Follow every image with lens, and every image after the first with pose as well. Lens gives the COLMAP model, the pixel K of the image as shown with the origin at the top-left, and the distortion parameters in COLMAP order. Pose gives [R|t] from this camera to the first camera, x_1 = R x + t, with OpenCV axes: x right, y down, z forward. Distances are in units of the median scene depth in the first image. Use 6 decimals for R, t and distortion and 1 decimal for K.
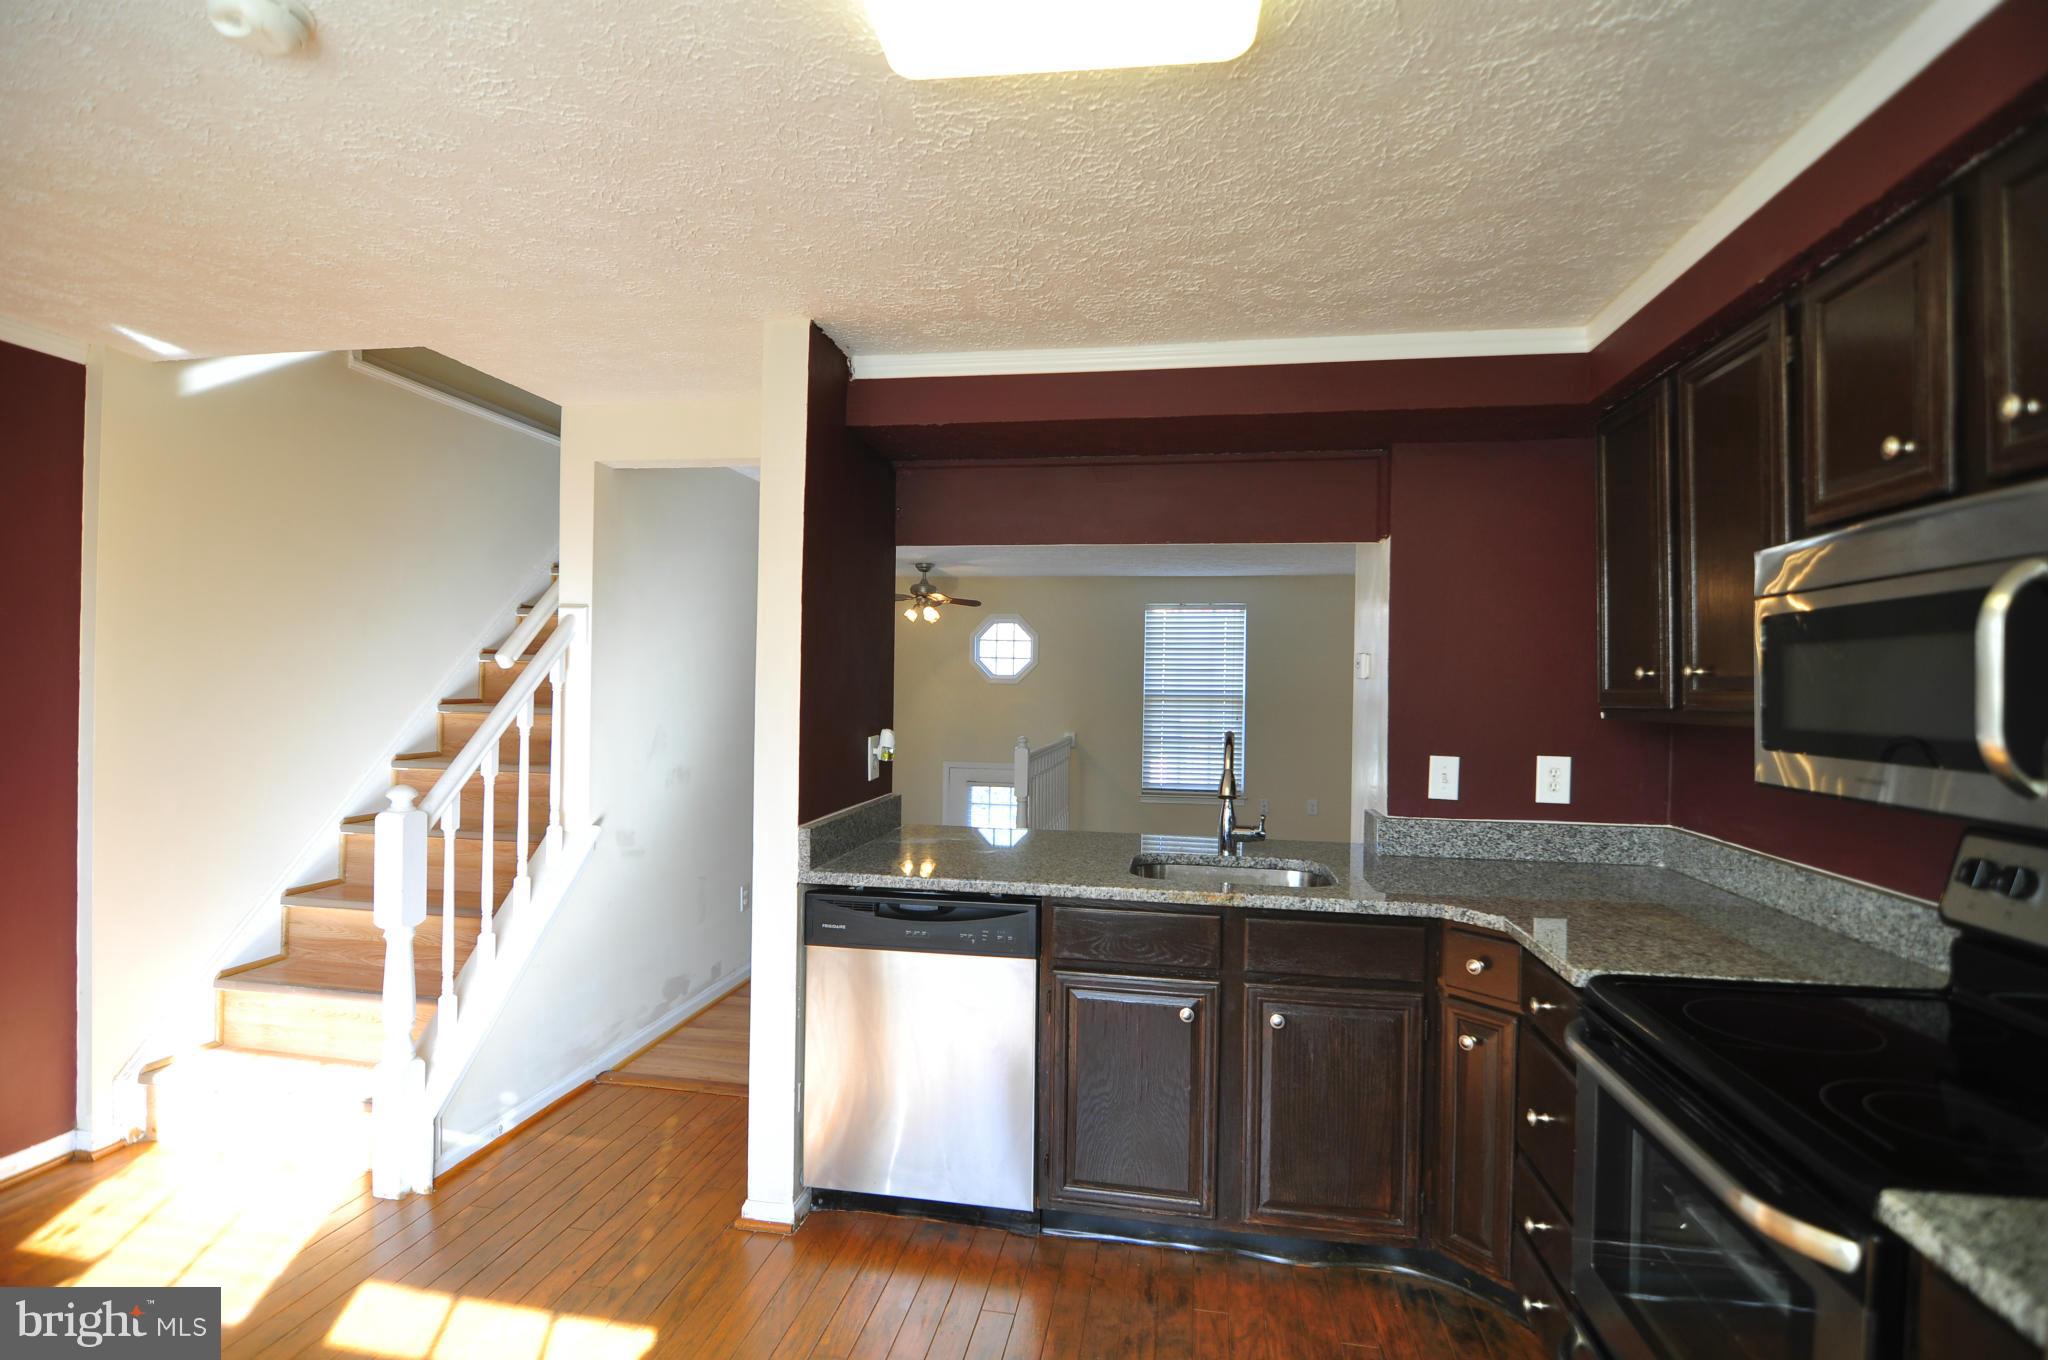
lens RADIAL K [[979.1, 0, 1027.0], [0, 979.1, 687.5], [0, 0, 1]] dist [-0.005712, -0.009301]
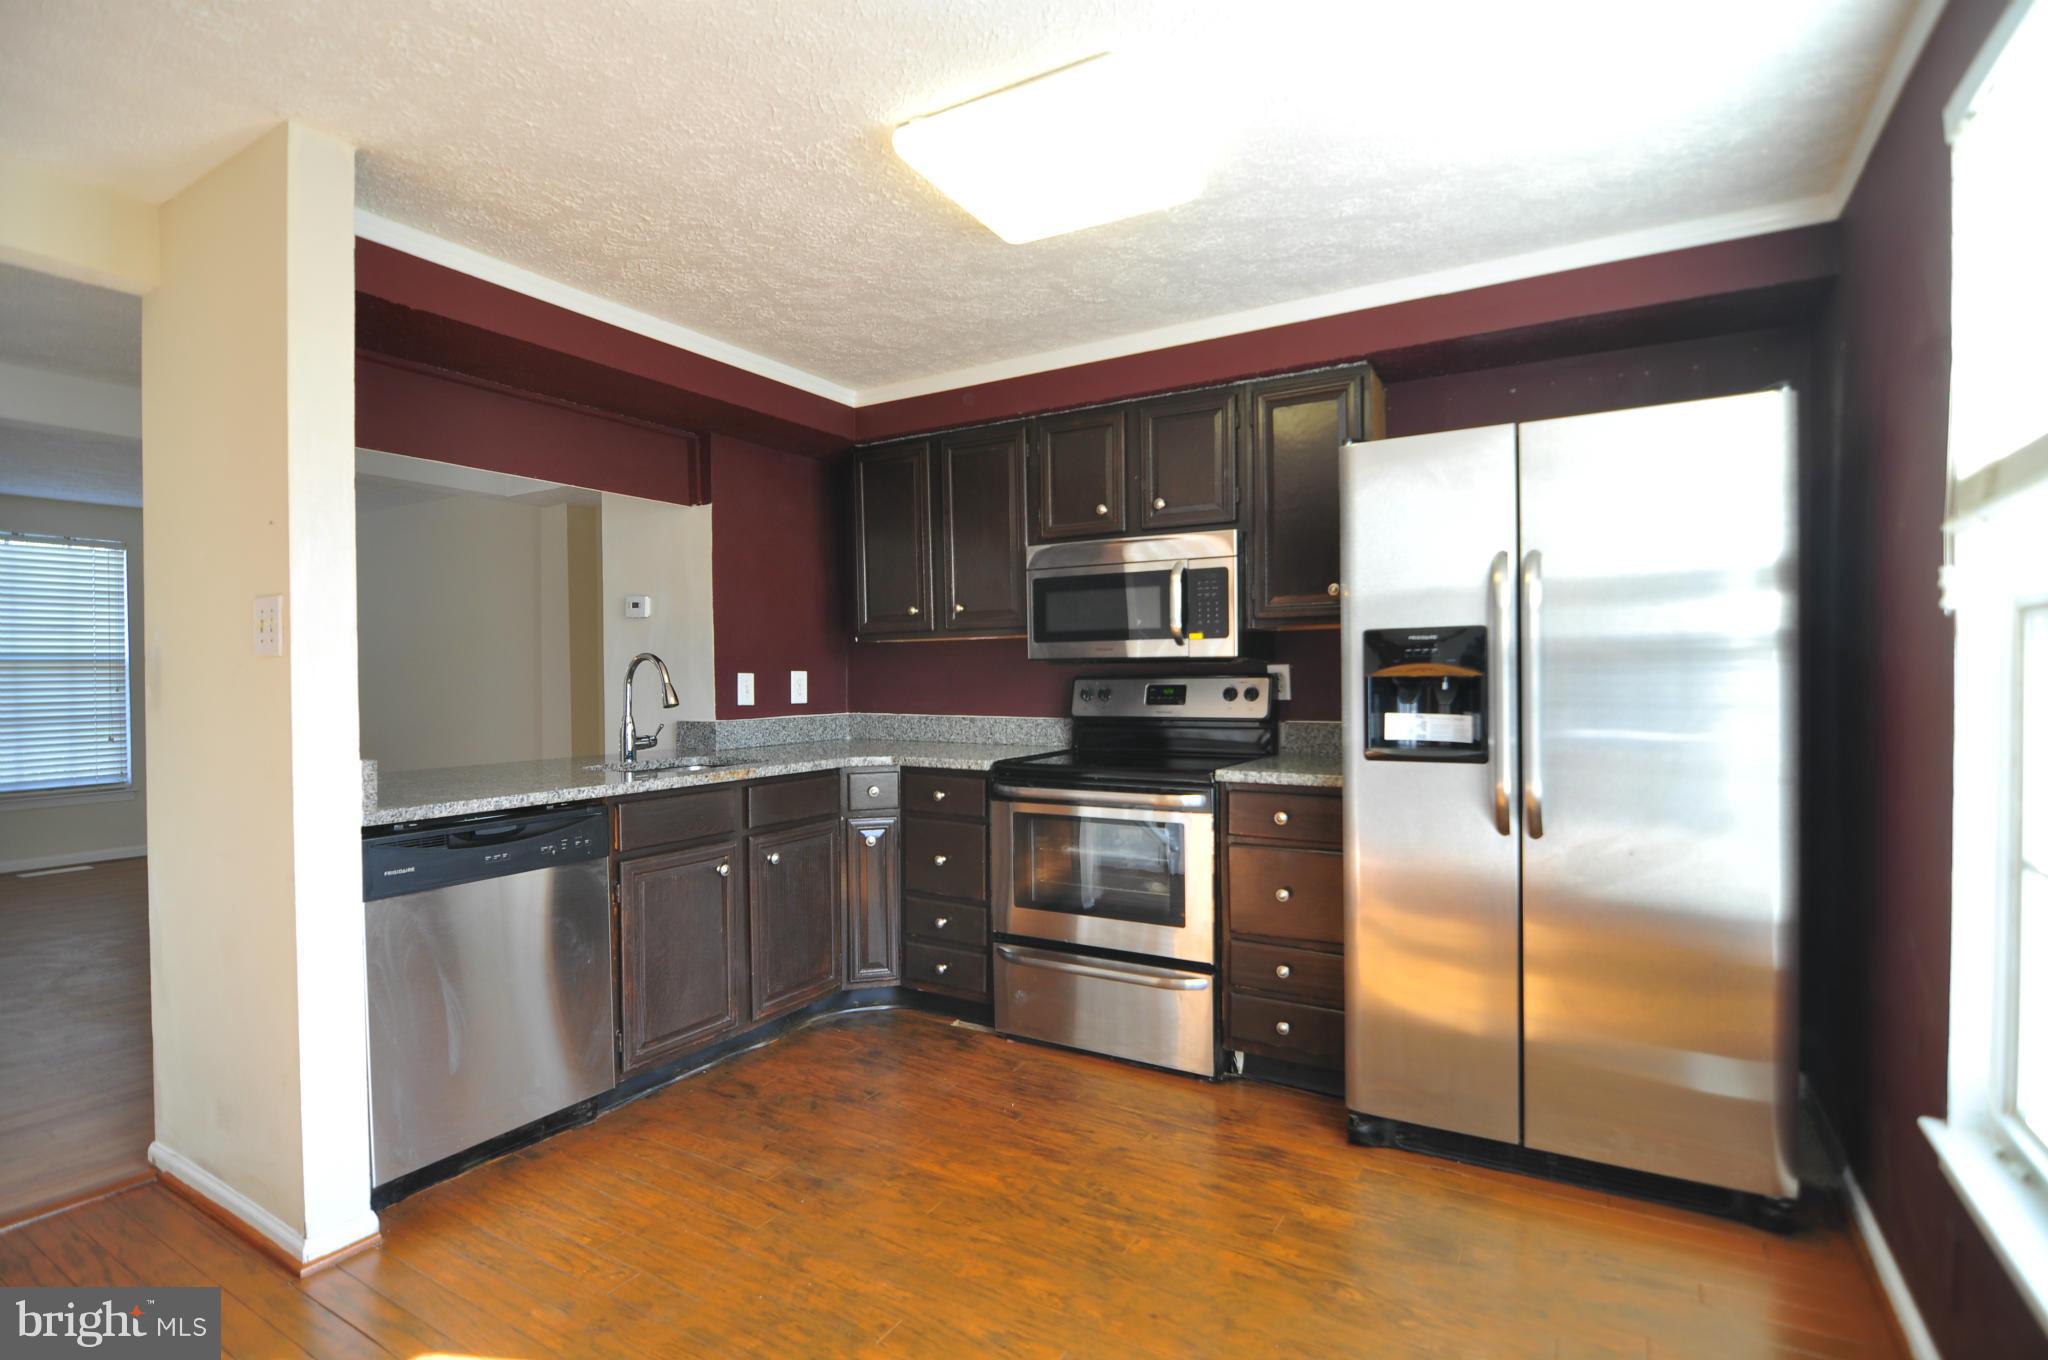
lens RADIAL K [[979.1, 0, 1018.9], [0, 979.1, 687.8], [0, 0, 1]] dist [-0.005712, -0.009301]
pose [[0.362674, -0.031440, 0.931386, -0.791352], [0.015136, 0.999498, 0.027845, 0.066244], [-0.931793, 0.003999, 0.362968, 0.177806]]
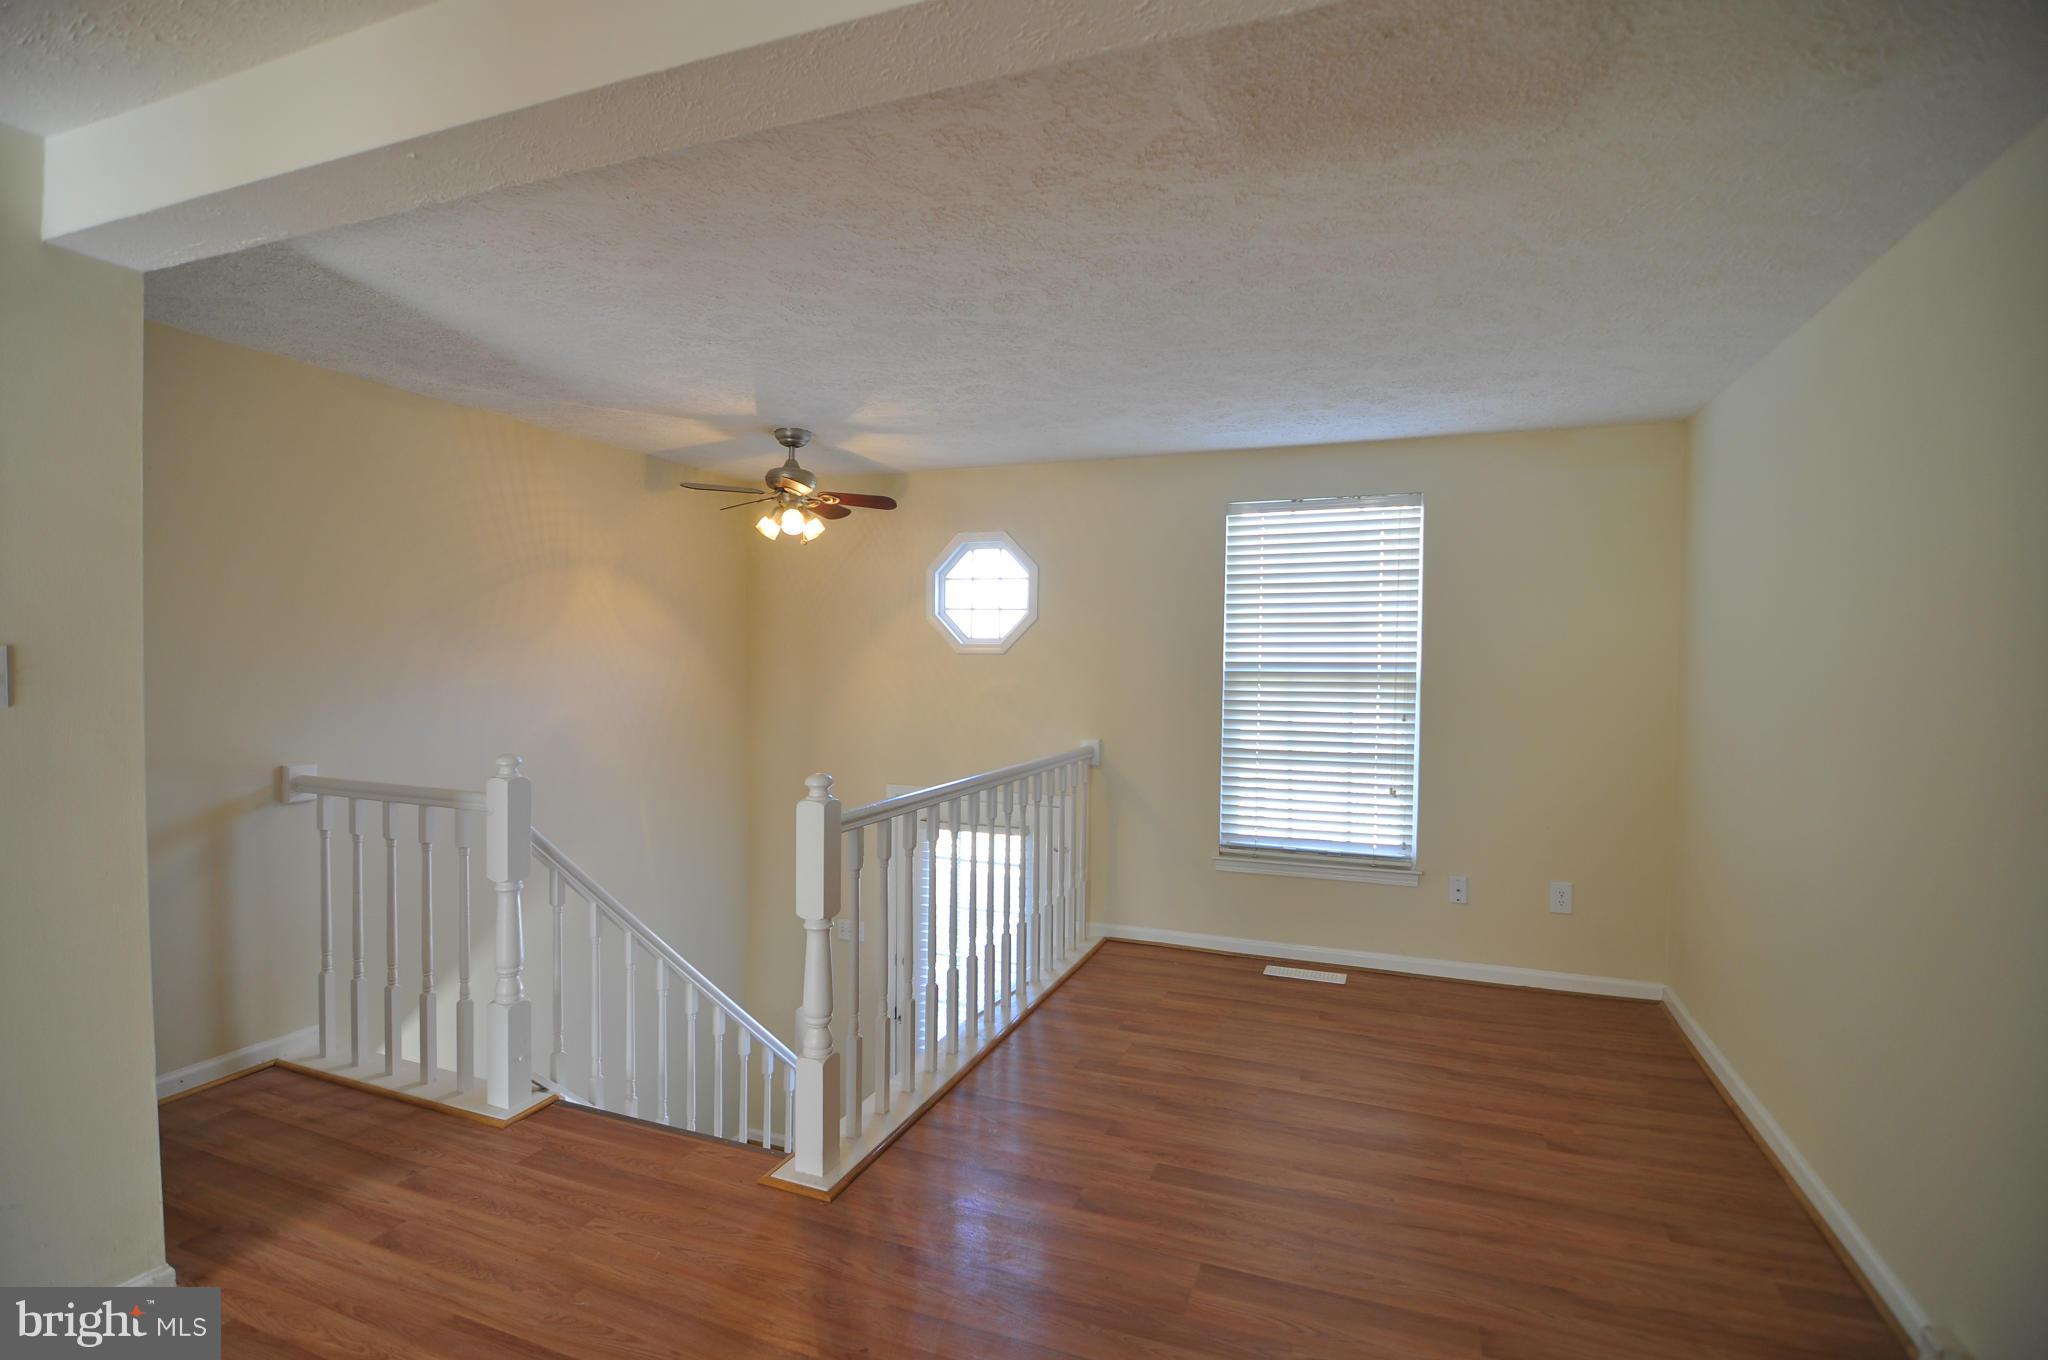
lens RADIAL K [[979.1, 0, 1037.4], [0, 979.1, 685.9], [0, 0, 1]] dist [-0.005712, -0.009301]
pose [[0.979666, -0.000543, -0.200633, 0.422948], [0.004560, 0.999798, 0.019558, 0.014182], [0.200582, -0.020076, 0.979471, 1.500047]]
